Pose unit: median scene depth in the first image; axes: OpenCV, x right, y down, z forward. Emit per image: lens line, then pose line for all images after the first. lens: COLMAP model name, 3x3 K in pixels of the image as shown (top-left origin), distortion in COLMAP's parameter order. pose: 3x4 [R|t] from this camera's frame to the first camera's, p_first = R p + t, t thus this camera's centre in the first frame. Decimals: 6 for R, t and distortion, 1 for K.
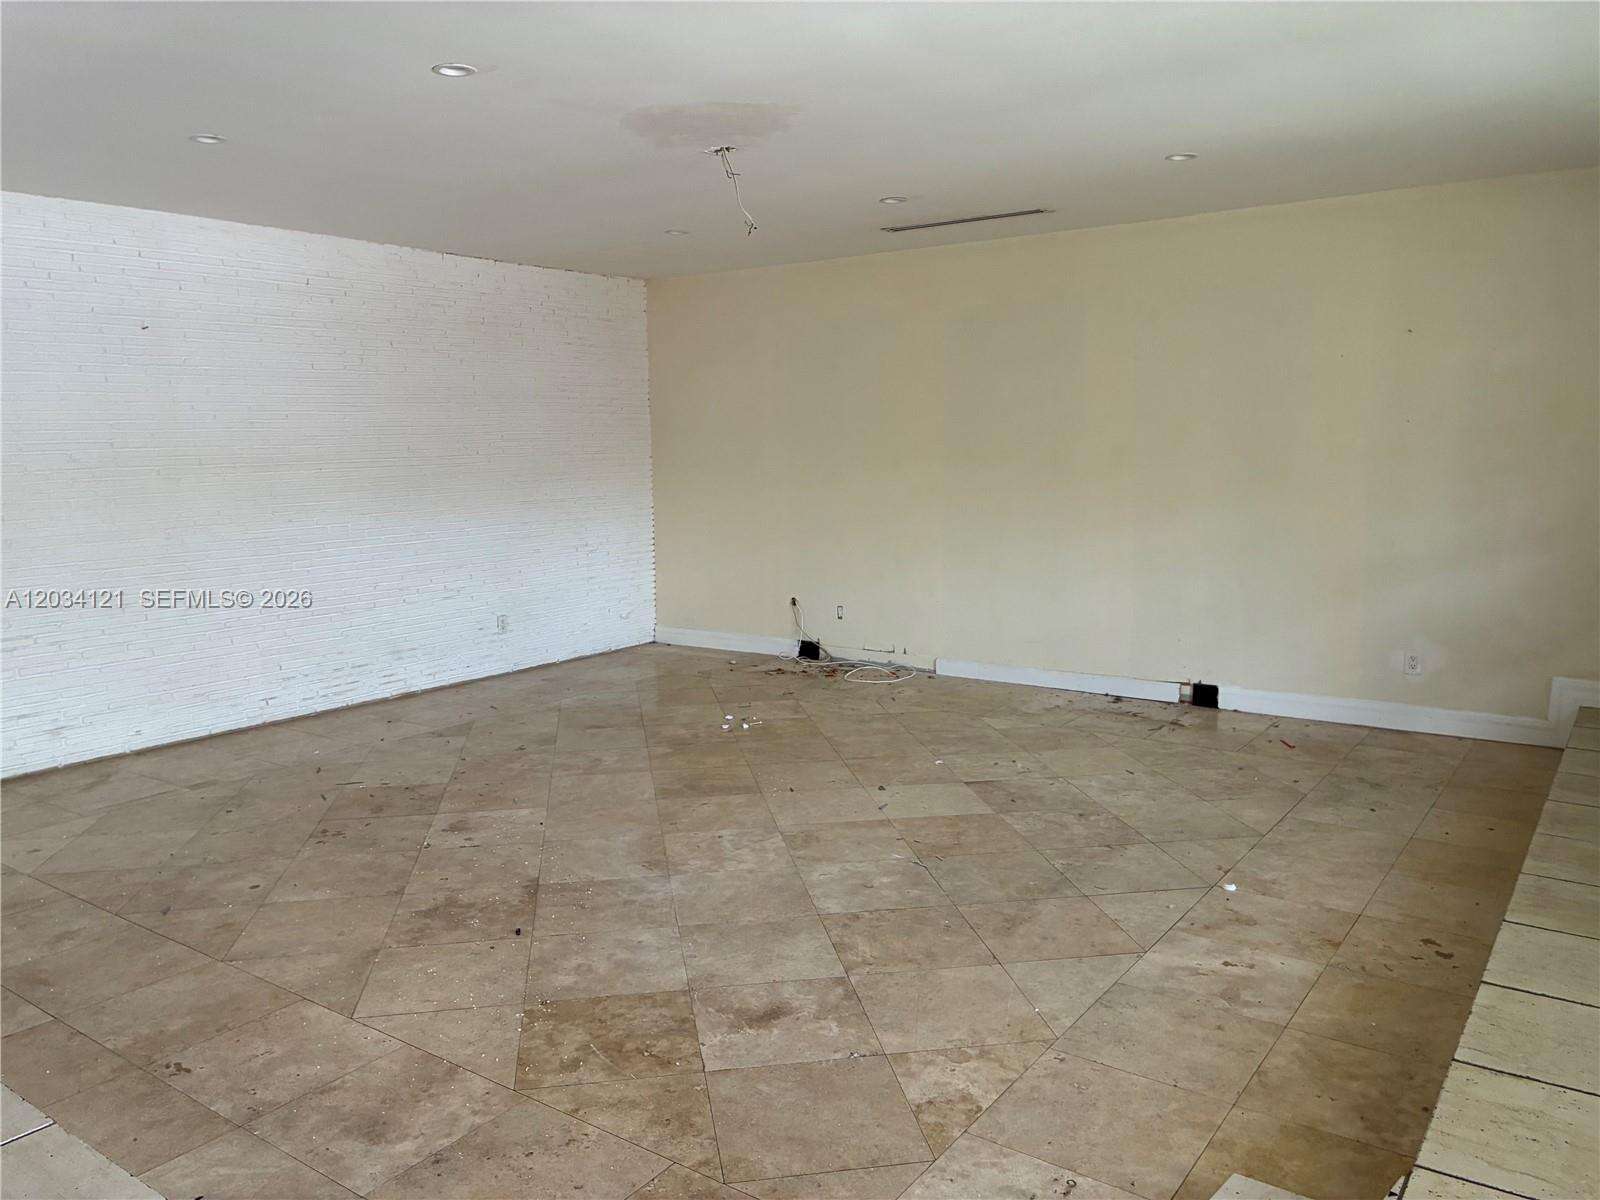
lens RADIAL K [[1217.2, 0, 794.1], [0, 1217.2, 597.9], [0, 0, 1]] dist [0.076336, -0.165226]
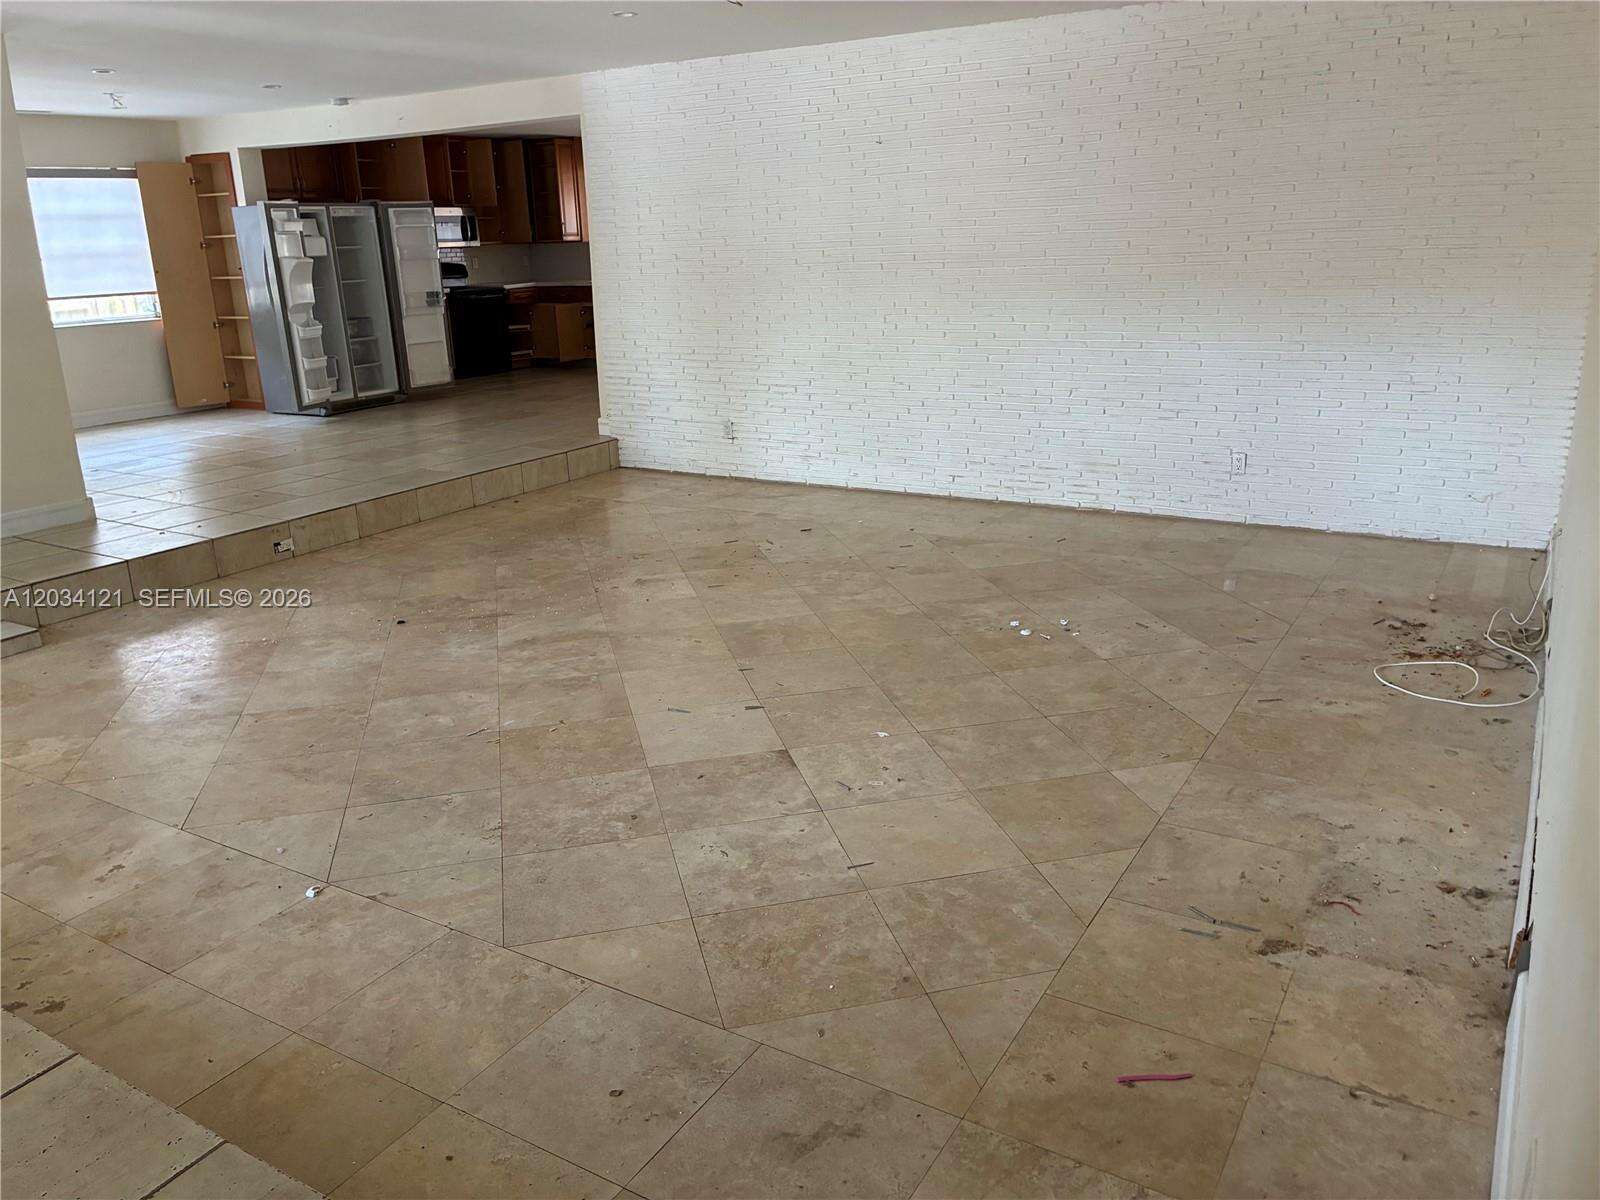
lens RADIAL K [[1217.2, 0, 794.1], [0, 1217.2, 597.9], [0, 0, 1]] dist [0.076336, -0.165226]
pose [[0.071234, 0.297467, -0.952071, 0.856393], [-0.101323, 0.951716, 0.289775, -0.156597], [0.992300, 0.075825, 0.097935, 0.982660]]
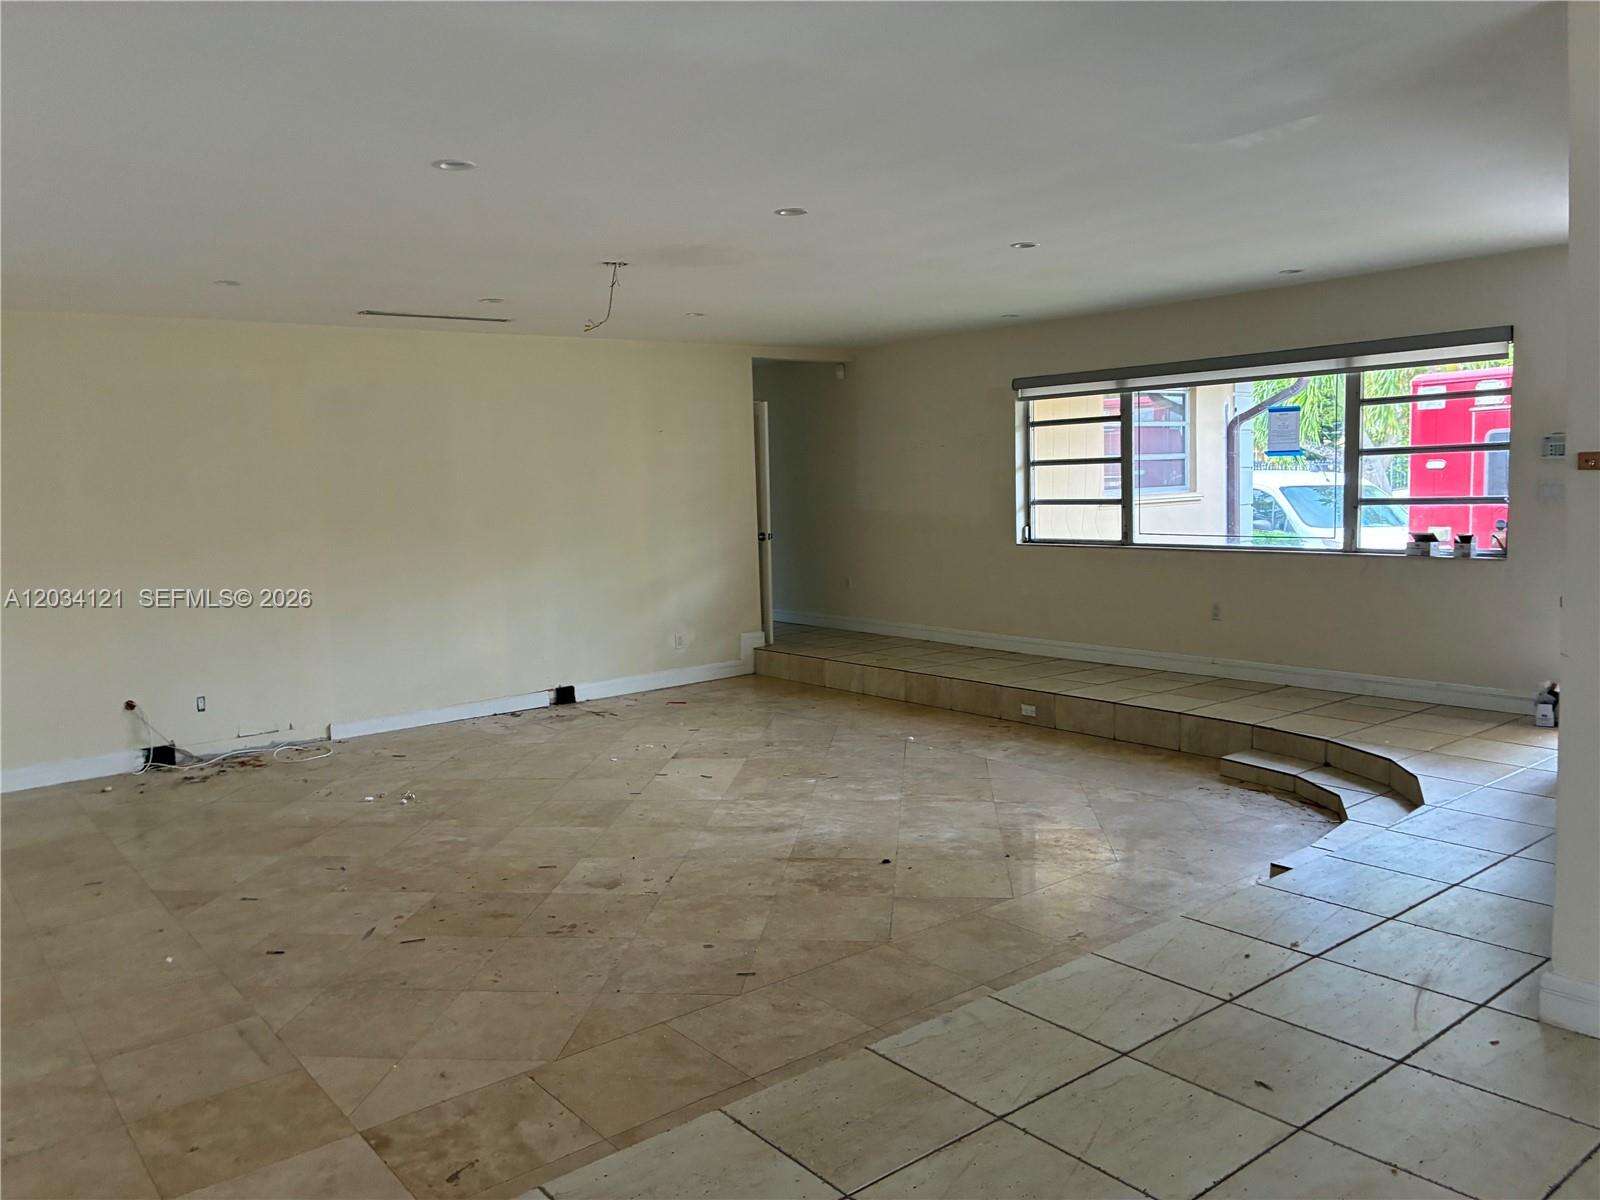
lens RADIAL K [[1217.2, 0, 794.1], [0, 1217.2, 597.9], [0, 0, 1]] dist [0.076336, -0.165226]
pose [[0.271251, -0.093717, 0.957935, -1.124585], [0.155887, 0.986386, 0.052359, -0.071329], [-0.949801, 0.135127, 0.282167, 0.511760]]
